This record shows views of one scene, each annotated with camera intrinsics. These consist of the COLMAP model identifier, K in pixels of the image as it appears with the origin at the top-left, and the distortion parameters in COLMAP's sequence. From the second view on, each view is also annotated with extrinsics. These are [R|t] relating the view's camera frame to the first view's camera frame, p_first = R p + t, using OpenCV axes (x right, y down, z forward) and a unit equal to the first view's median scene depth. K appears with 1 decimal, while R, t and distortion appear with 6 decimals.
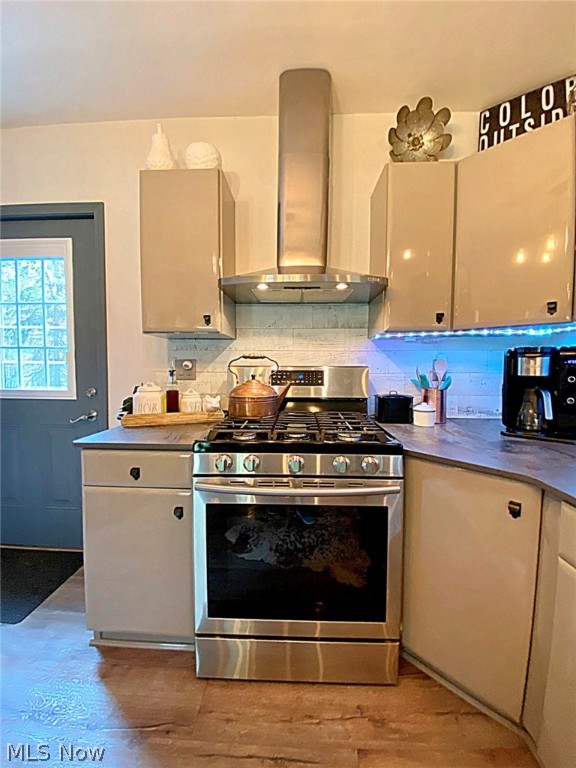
lens RADIAL K [[315.1, 0, 290.3], [0, 315.1, 382.8], [0, 0, 1]] dist [-0.001628, -0.010716]
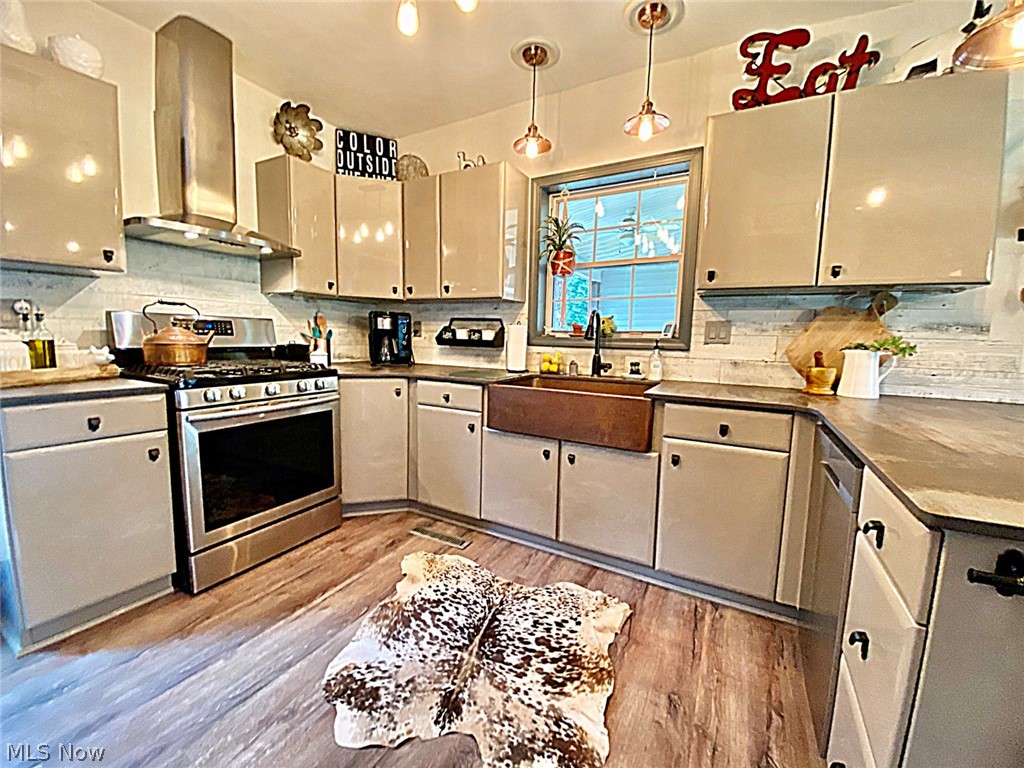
lens RADIAL K [[420.1, 0, 506.5], [0, 420.1, 391.7], [0, 0, 1]] dist [-0.001628, -0.010716]
pose [[0.449258, -0.105020, 0.887208, -0.817058], [0.028102, 0.994237, 0.103459, 0.082260], [-0.892960, -0.021548, 0.449620, -0.506838]]
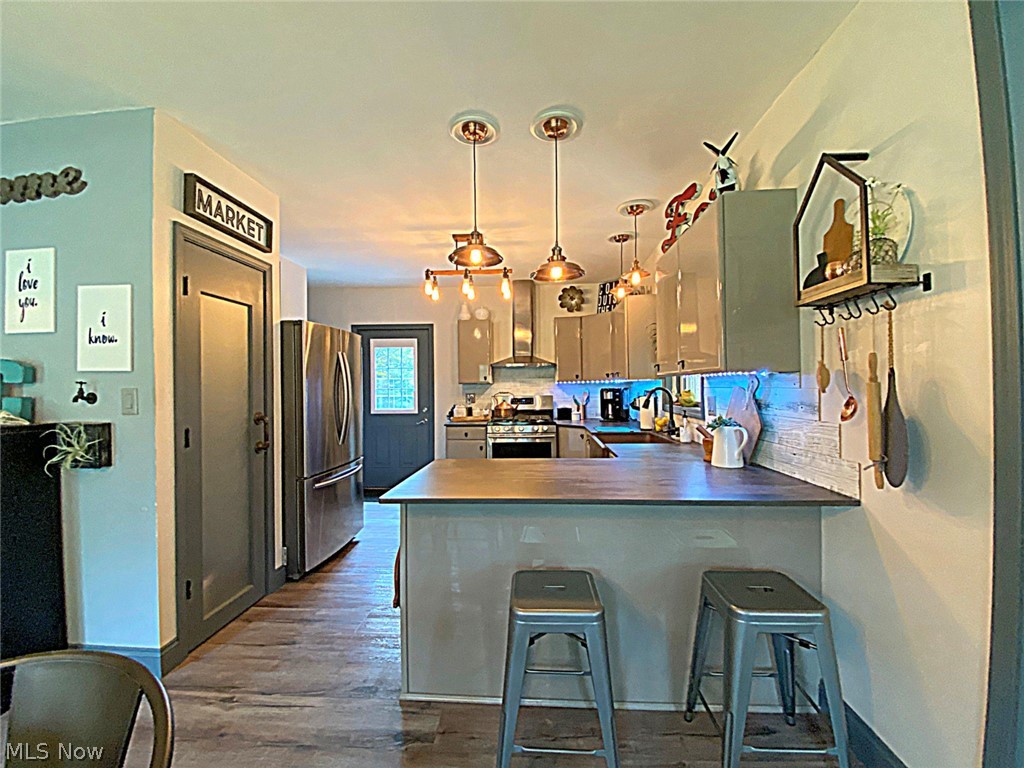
lens RADIAL K [[420.1, 0, 508.0], [0, 420.1, 386.5], [0, 0, 1]] dist [-0.001628, -0.010716]
pose [[0.999592, -0.017178, -0.022833, -0.010529], [0.015764, 0.998030, -0.060731, 0.068783], [0.023831, 0.060347, 0.997893, -2.265970]]
